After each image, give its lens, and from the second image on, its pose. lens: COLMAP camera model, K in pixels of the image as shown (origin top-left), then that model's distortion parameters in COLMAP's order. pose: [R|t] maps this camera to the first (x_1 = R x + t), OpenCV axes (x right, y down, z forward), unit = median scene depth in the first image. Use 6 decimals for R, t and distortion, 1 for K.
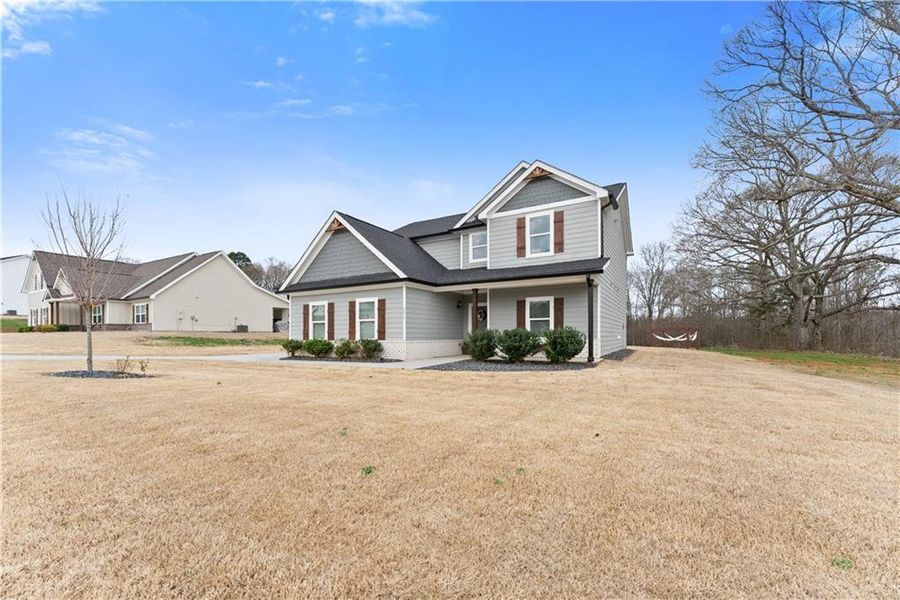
lens RADIAL K [[382.0, 0, 448.2], [0, 382.0, 333.2], [0, 0, 1]] dist [0.001343, 0.000096]
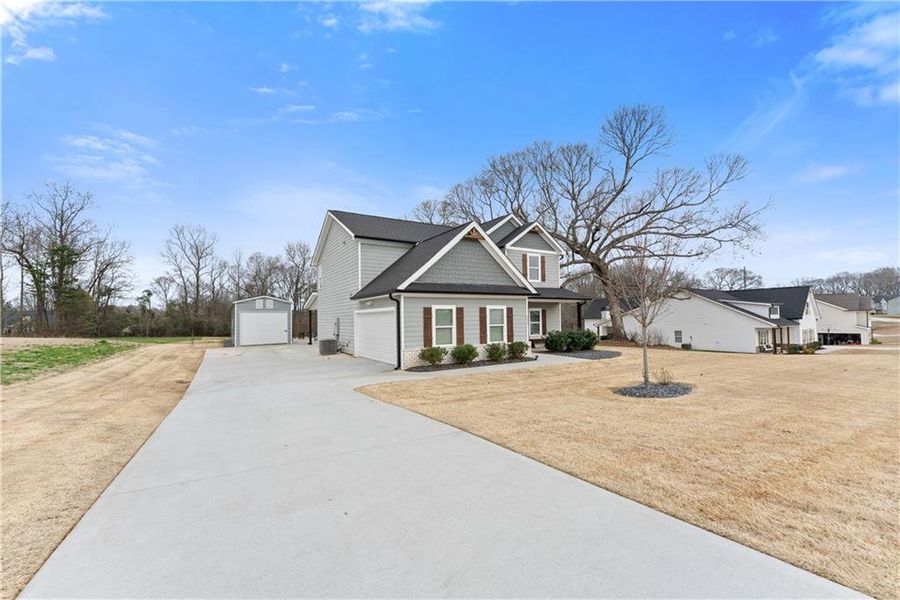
lens RADIAL K [[368.4, 0, 445.3], [0, 368.4, 298.9], [0, 0, 1]] dist [0.000097, 0.000014]
pose [[0.483562, 0.048360, 0.873973, -1.213450], [0.006326, 0.998253, -0.058738, -0.047910], [-0.875287, 0.033932, 0.482411, 0.594949]]
